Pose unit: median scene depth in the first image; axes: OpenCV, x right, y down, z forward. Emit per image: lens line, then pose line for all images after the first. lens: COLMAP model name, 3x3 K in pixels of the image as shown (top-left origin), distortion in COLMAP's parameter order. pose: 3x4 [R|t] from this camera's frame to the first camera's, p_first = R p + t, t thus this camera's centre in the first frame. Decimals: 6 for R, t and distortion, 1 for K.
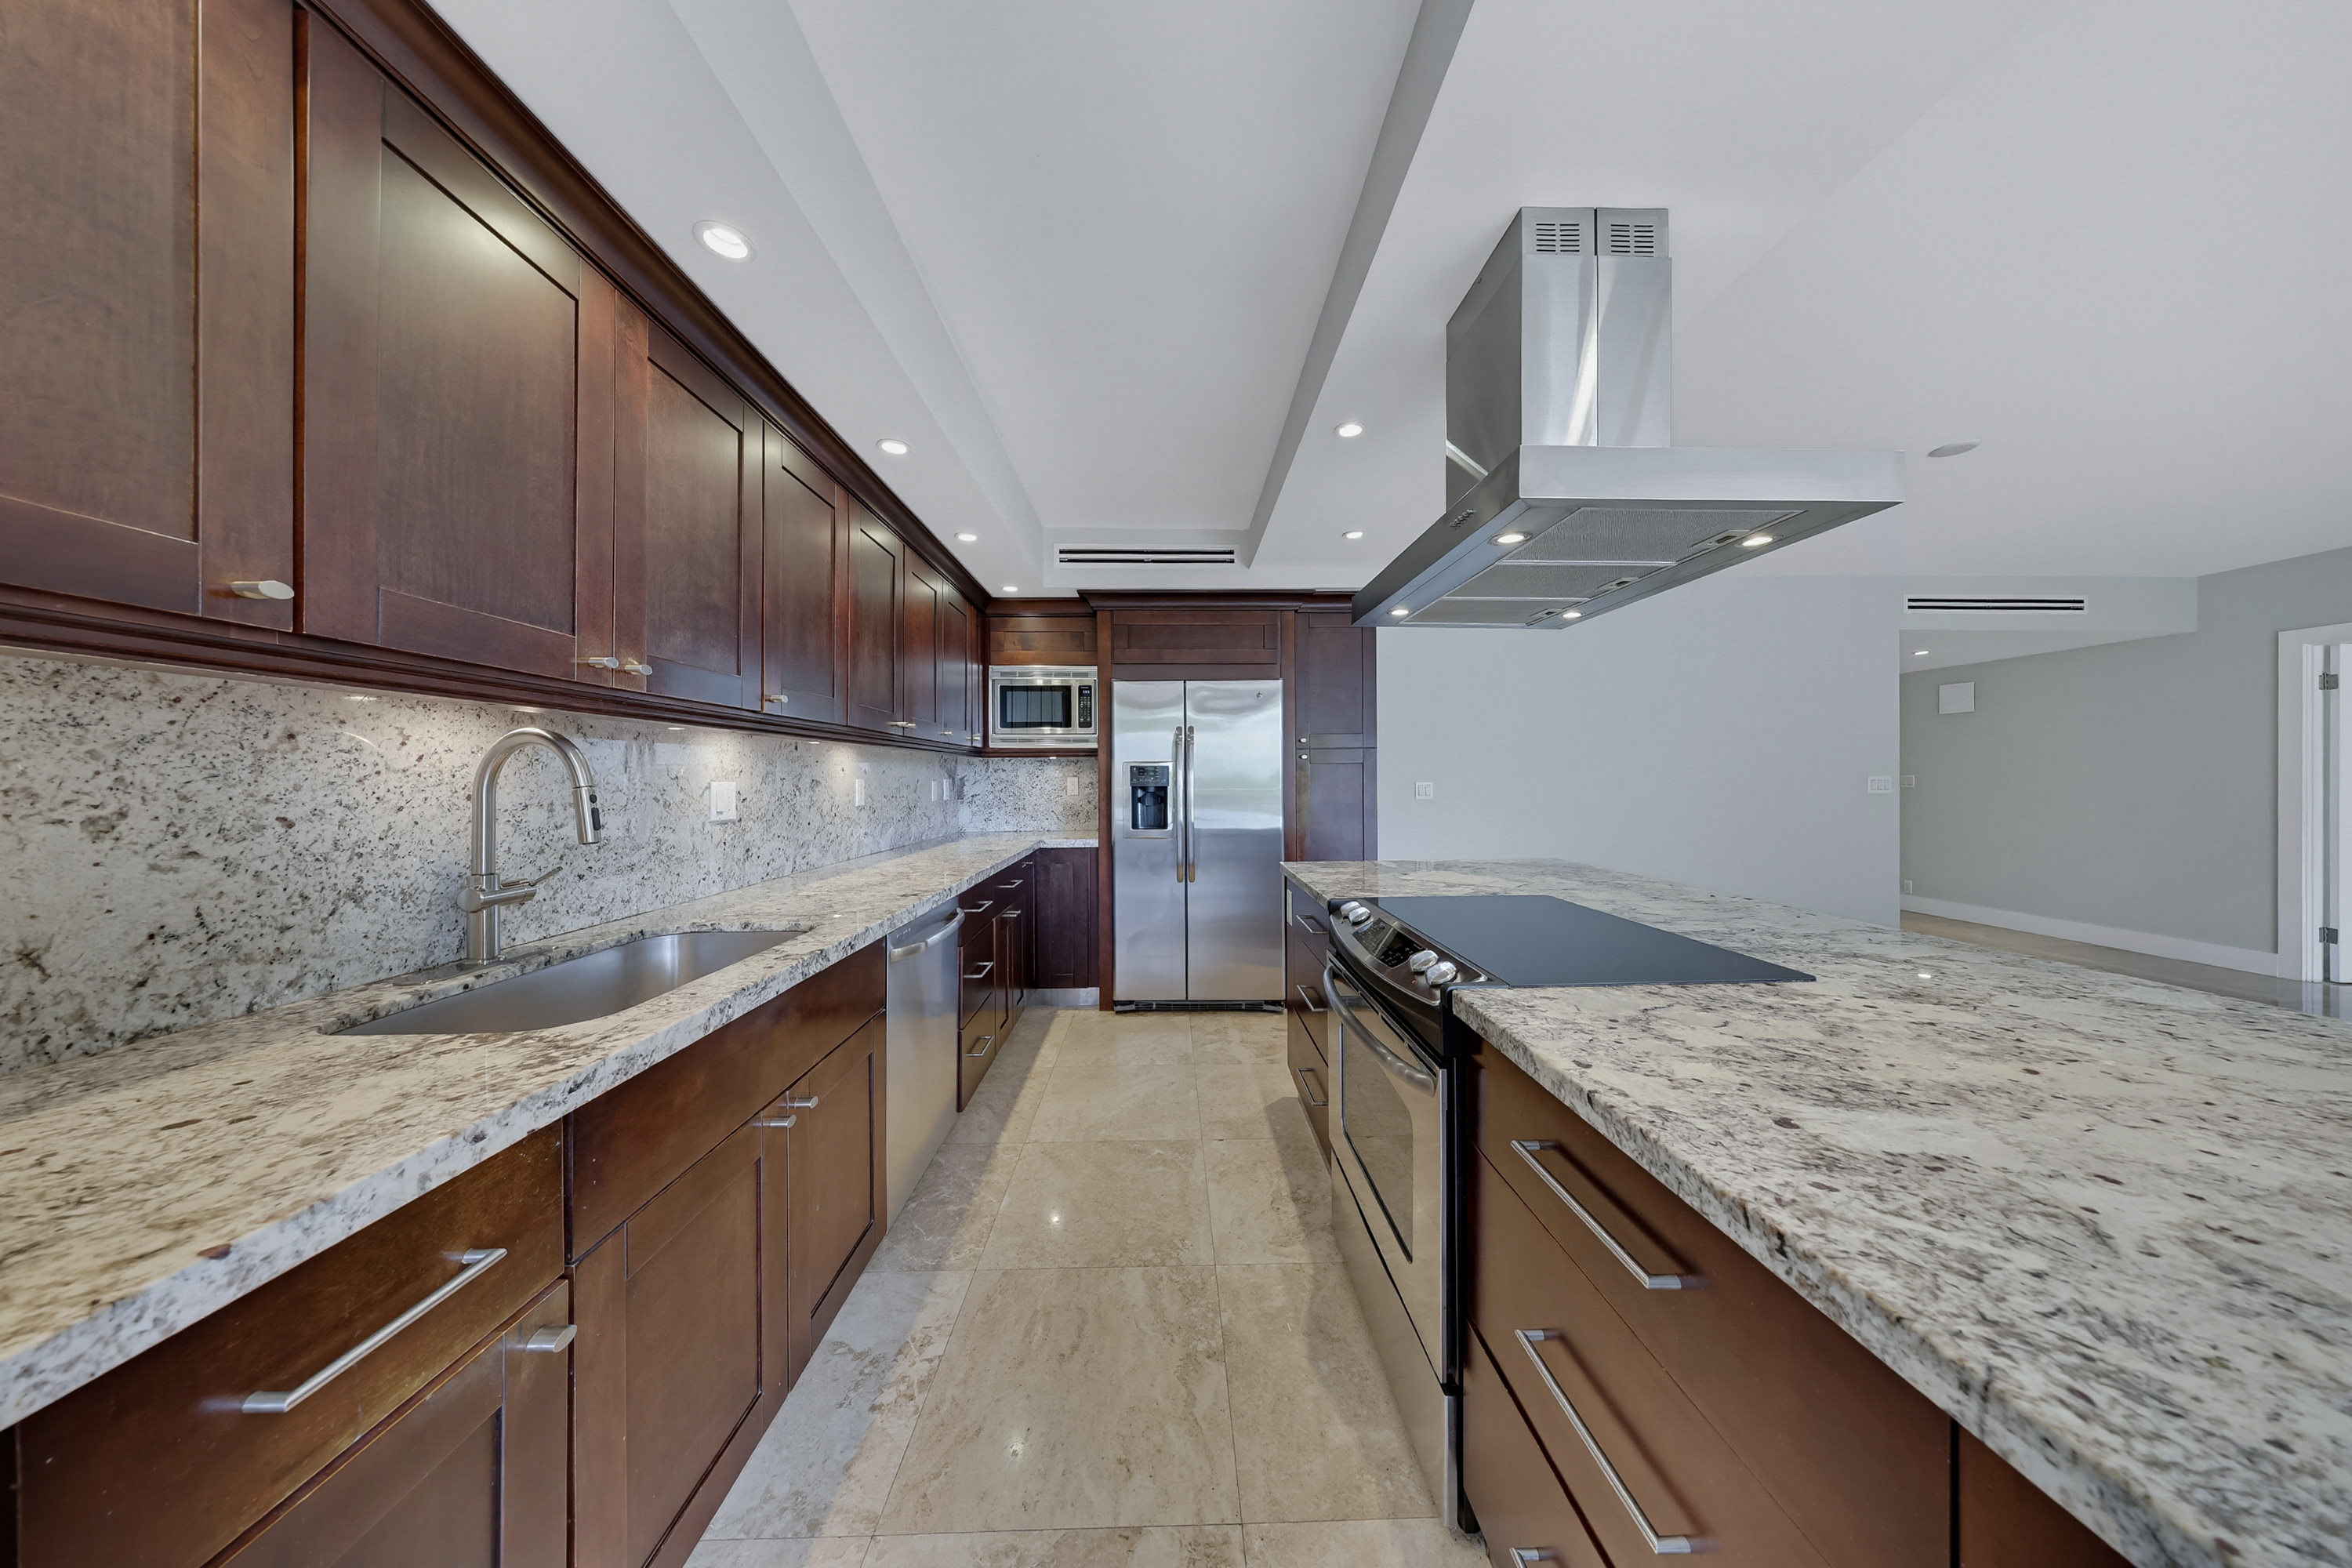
lens RADIAL K [[673.8, 0, 1177.3], [0, 673.8, 778.8], [0, 0, 1]] dist [0.000869, 0.000101]
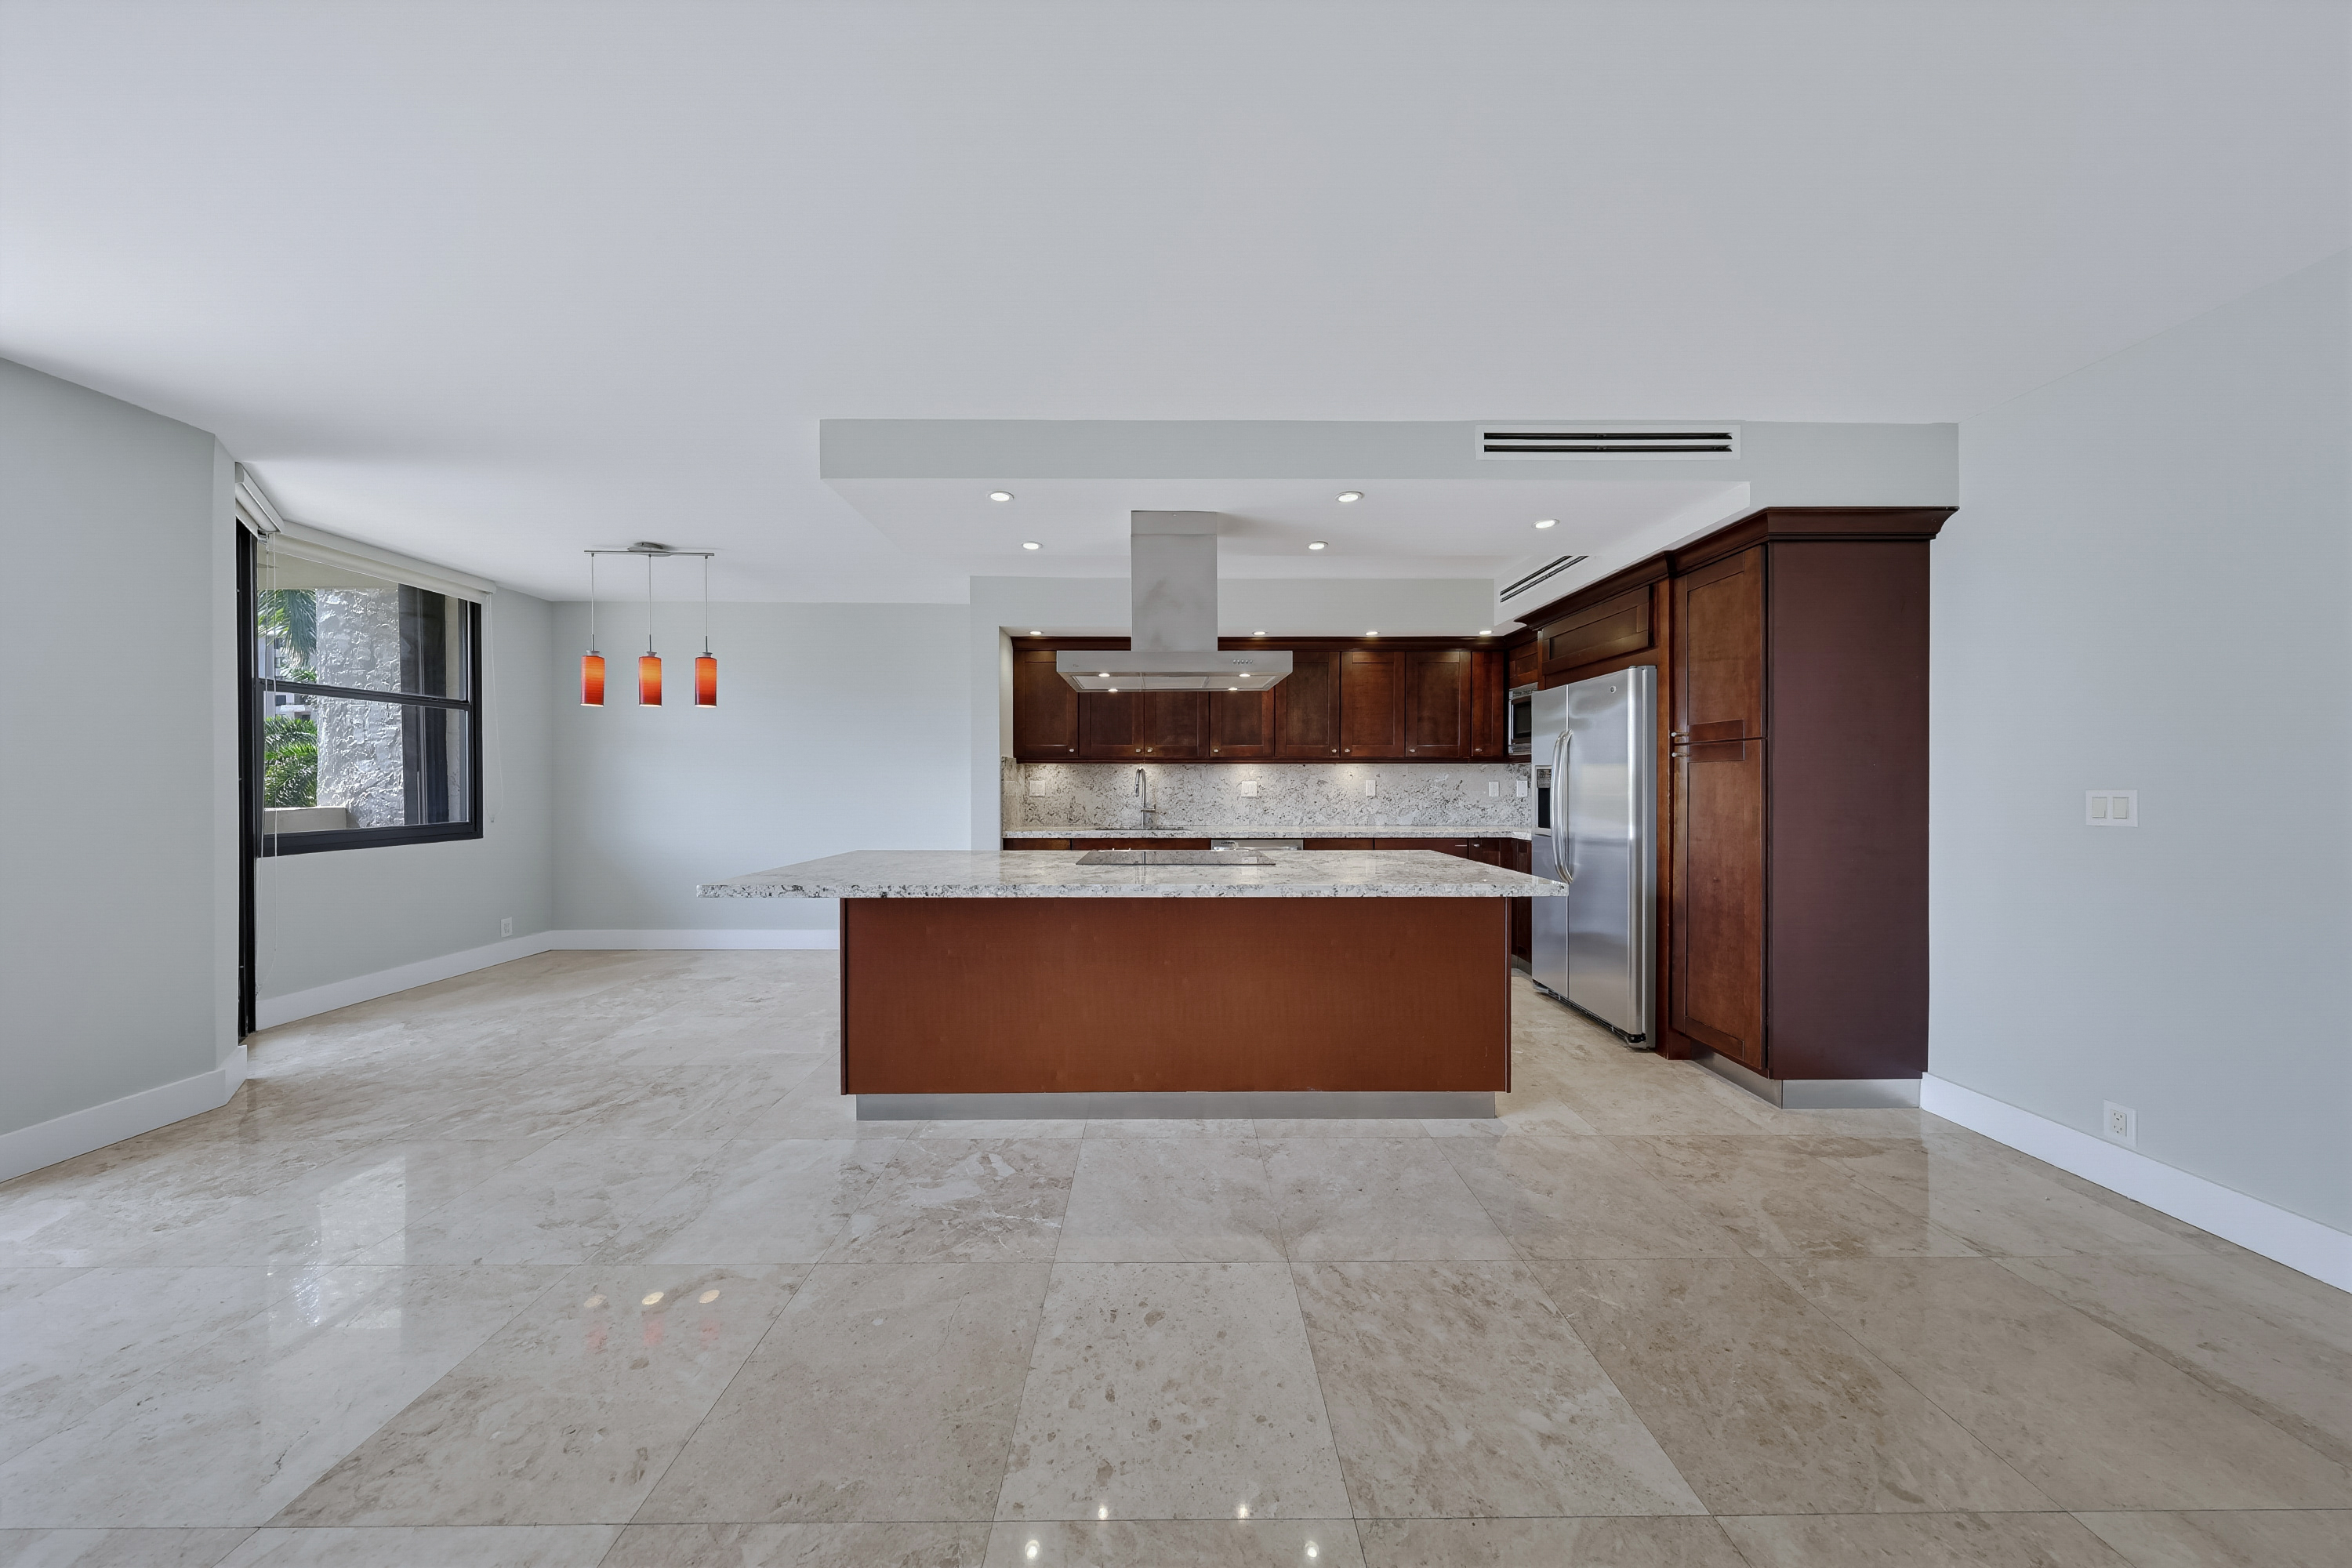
lens RADIAL K [[673.8, 0, 1172.2], [0, 673.8, 785.2], [0, 0, 1]] dist [0.000869, 0.000101]
pose [[-0.018631, 0.007538, -0.999798, 1.693336], [-0.000912, 0.999971, 0.007556, 0.000403], [0.999826, 0.001052, -0.018624, 0.691178]]
